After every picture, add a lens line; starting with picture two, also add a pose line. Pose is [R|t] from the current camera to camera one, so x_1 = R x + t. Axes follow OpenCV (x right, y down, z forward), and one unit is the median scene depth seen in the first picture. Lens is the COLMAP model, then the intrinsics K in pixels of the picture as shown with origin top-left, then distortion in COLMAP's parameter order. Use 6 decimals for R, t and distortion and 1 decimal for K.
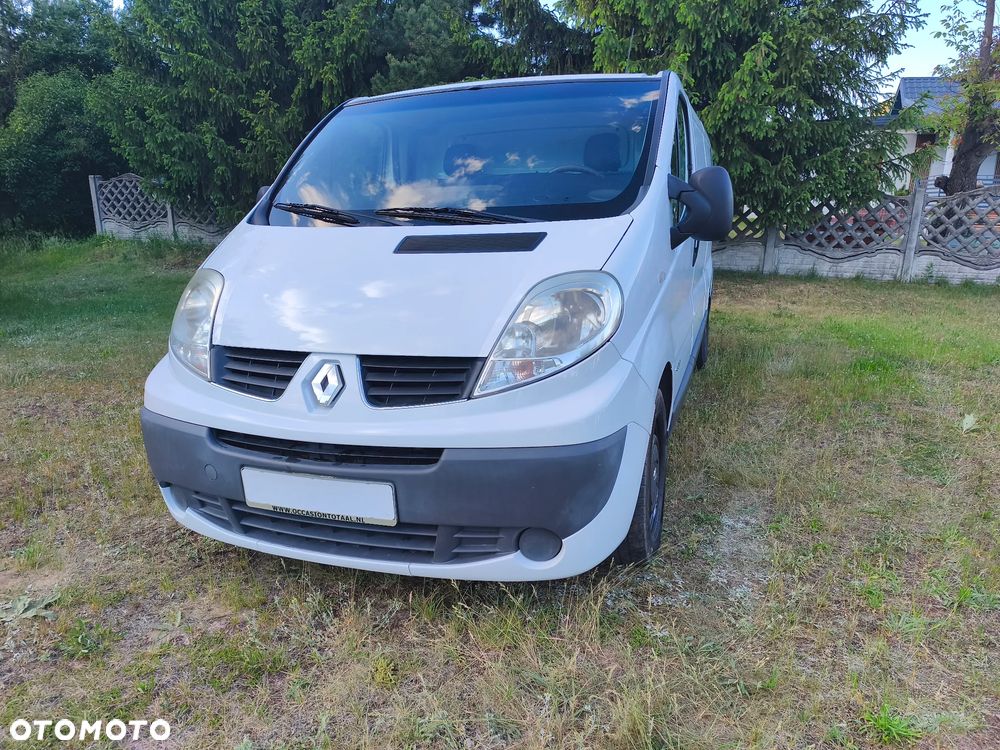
lens RADIAL K [[685.4, 0, 508.3], [0, 685.4, 371.4], [0, 0, 1]] dist [0.035773, -0.034224]
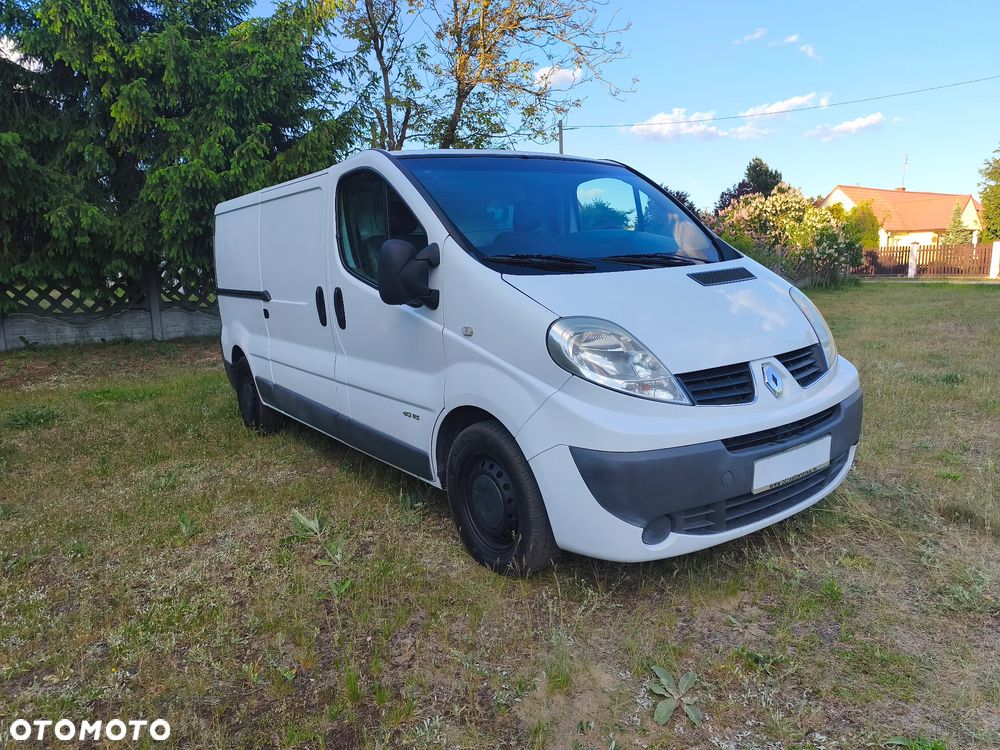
lens RADIAL K [[685.4, 0, 504.6], [0, 685.4, 370.7], [0, 0, 1]] dist [0.035773, -0.034224]
pose [[0.582171, -0.145879, 0.799873, -1.402739], [0.220706, 0.975188, 0.017216, -0.117427], [-0.782538, 0.166514, 0.599922, 0.528525]]
